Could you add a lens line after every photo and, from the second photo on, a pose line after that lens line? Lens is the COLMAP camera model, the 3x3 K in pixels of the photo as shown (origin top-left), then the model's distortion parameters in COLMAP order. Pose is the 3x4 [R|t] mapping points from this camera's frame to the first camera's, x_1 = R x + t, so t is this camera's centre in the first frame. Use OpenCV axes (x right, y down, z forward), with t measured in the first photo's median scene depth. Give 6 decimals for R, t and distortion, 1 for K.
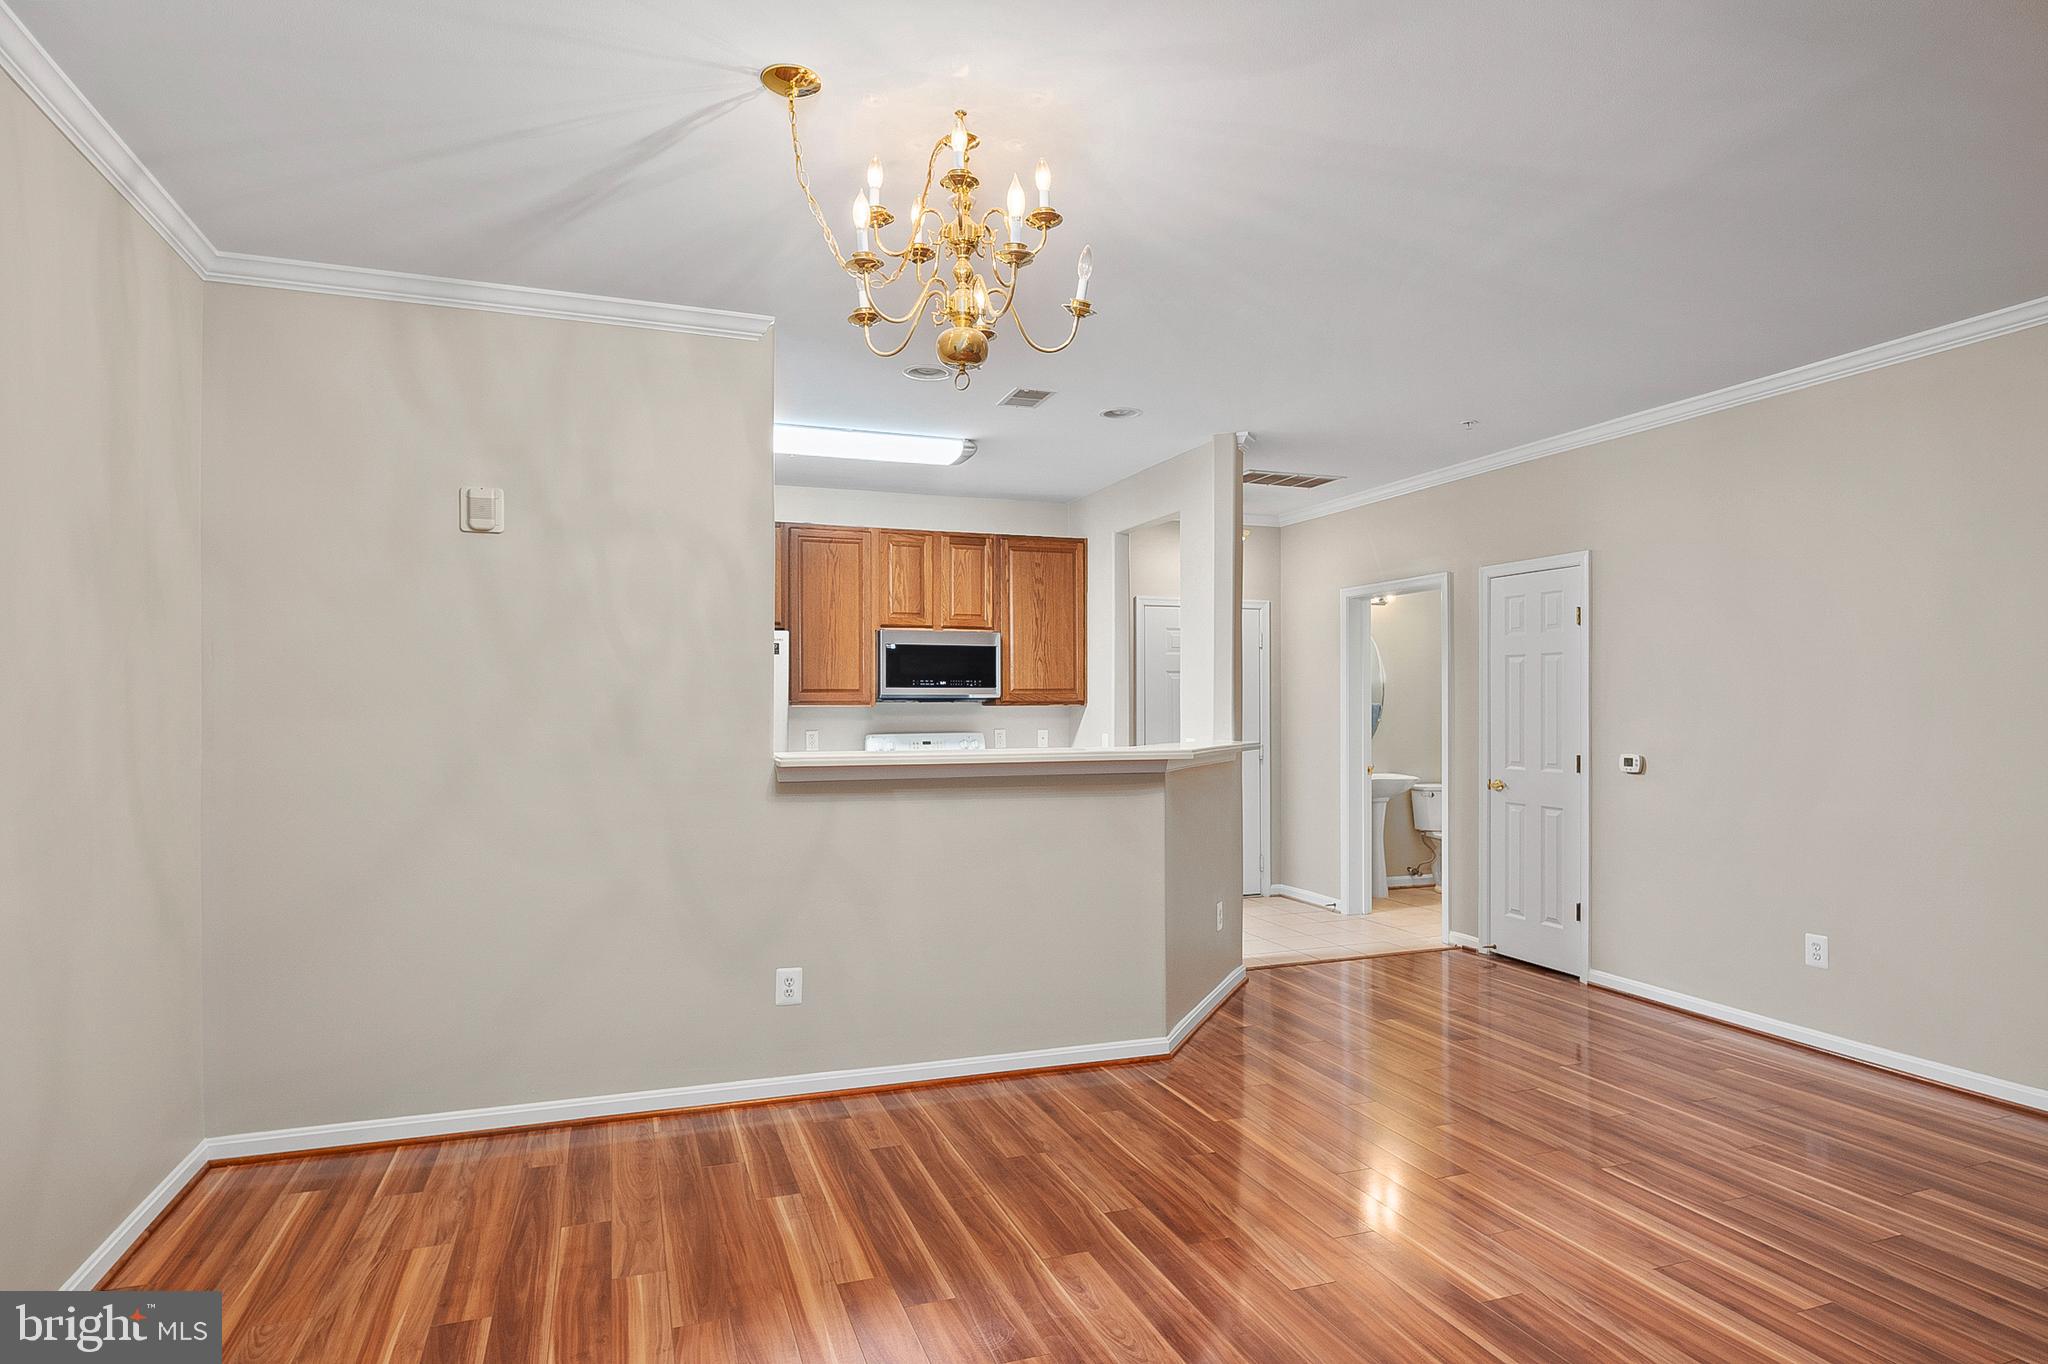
lens RADIAL K [[1118.7, 0, 1024.2], [0, 1118.7, 714.0], [0, 0, 1]] dist [-0.003241, -0.002270]
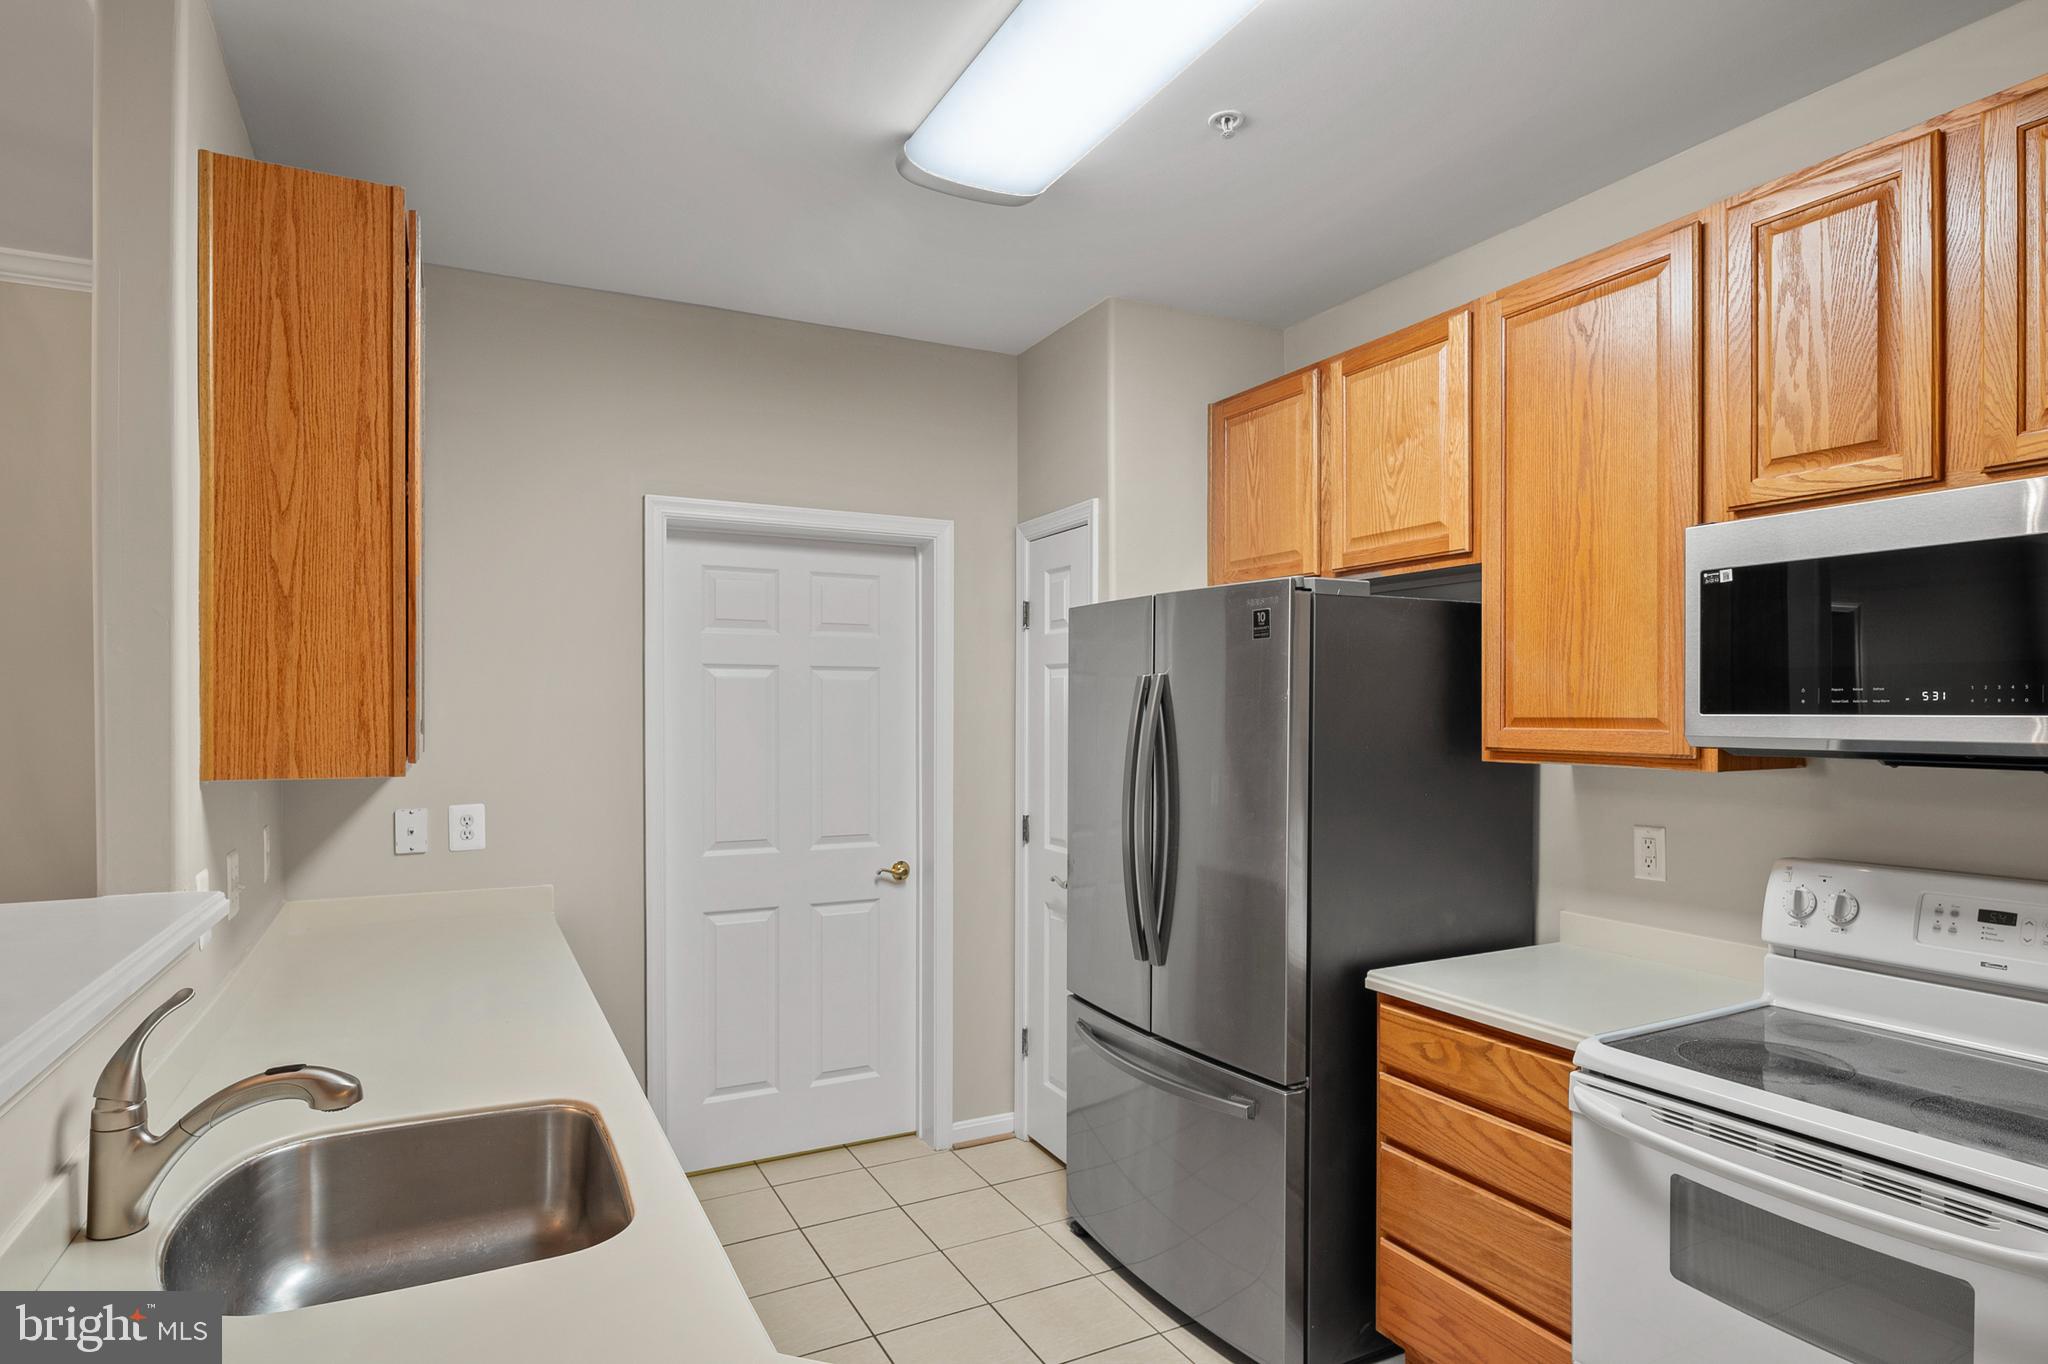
lens RADIAL K [[1118.7, 0, 1024.2], [0, 1118.7, 714.0], [0, 0, 1]] dist [-0.003241, -0.002270]
pose [[0.136132, 0.007169, -0.990665, 0.152433], [-0.003411, 0.999971, 0.006768, -0.024817], [0.990685, 0.002457, 0.136152, 0.772140]]
